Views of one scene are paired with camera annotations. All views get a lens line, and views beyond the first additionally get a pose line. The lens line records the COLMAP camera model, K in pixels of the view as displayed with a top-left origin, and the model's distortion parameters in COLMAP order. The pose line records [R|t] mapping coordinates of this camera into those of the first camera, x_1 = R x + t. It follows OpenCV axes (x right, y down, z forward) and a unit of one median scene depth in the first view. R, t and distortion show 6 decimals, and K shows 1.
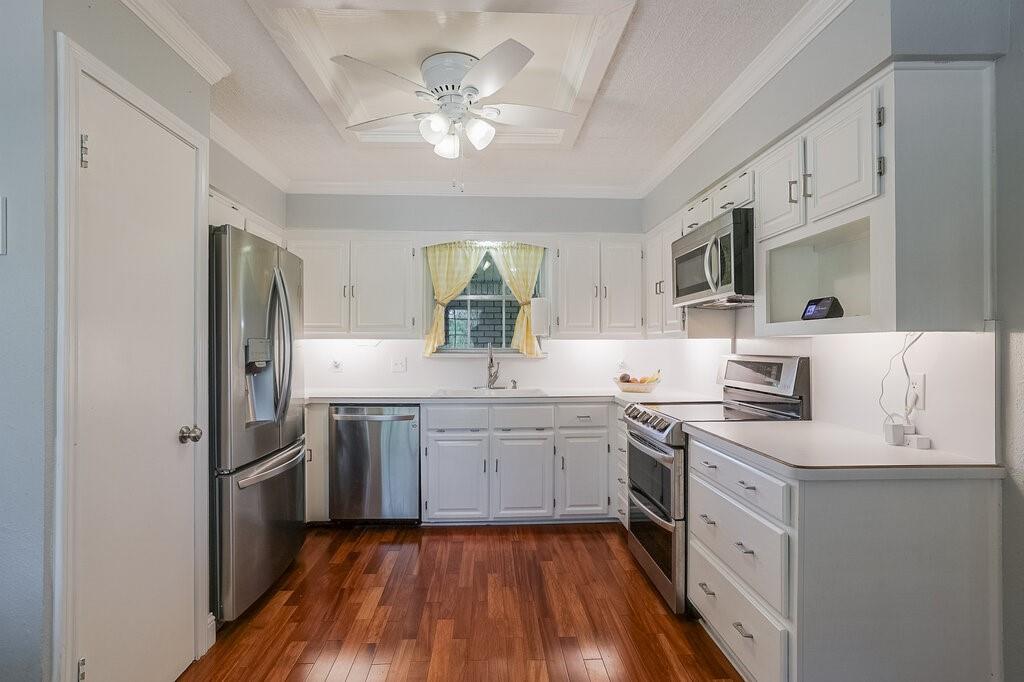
lens RADIAL K [[505.3, 0, 512.0], [0, 505.3, 341.0], [0, 0, 1]] dist [-0.014978, 0.000443]
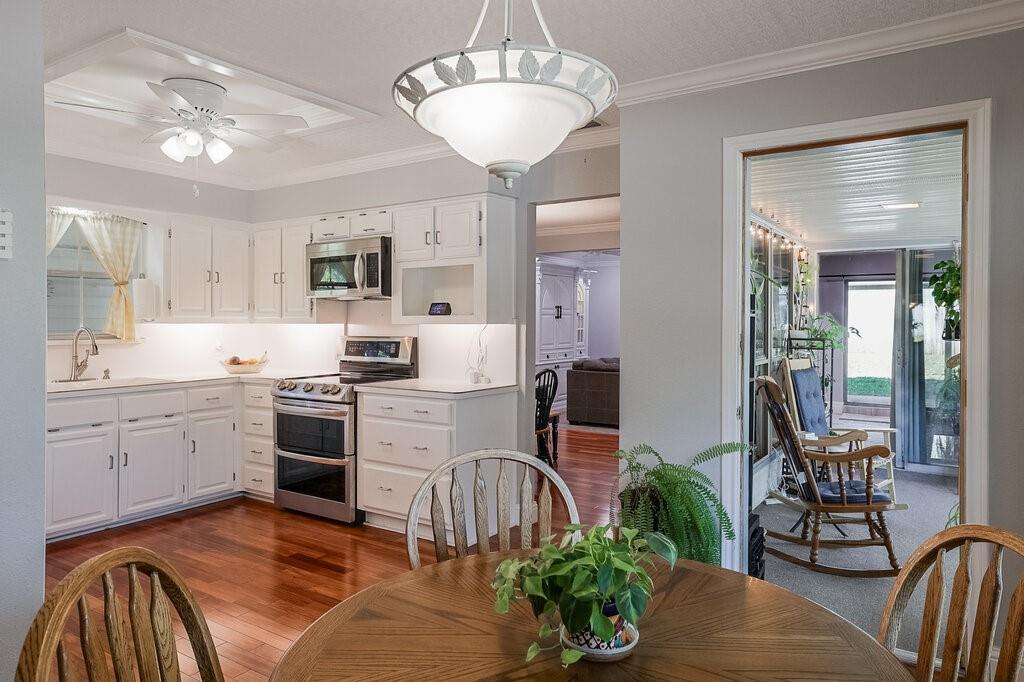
lens RADIAL K [[665.1, 0, 510.0], [0, 665.1, 303.6], [0, 0, 1]] dist [0.003483, 0.000846]
pose [[0.597510, 0.023194, 0.801526, -0.644254], [-0.006663, 0.999691, -0.023962, -0.018159], [-0.801833, 0.008977, 0.597480, -0.333243]]
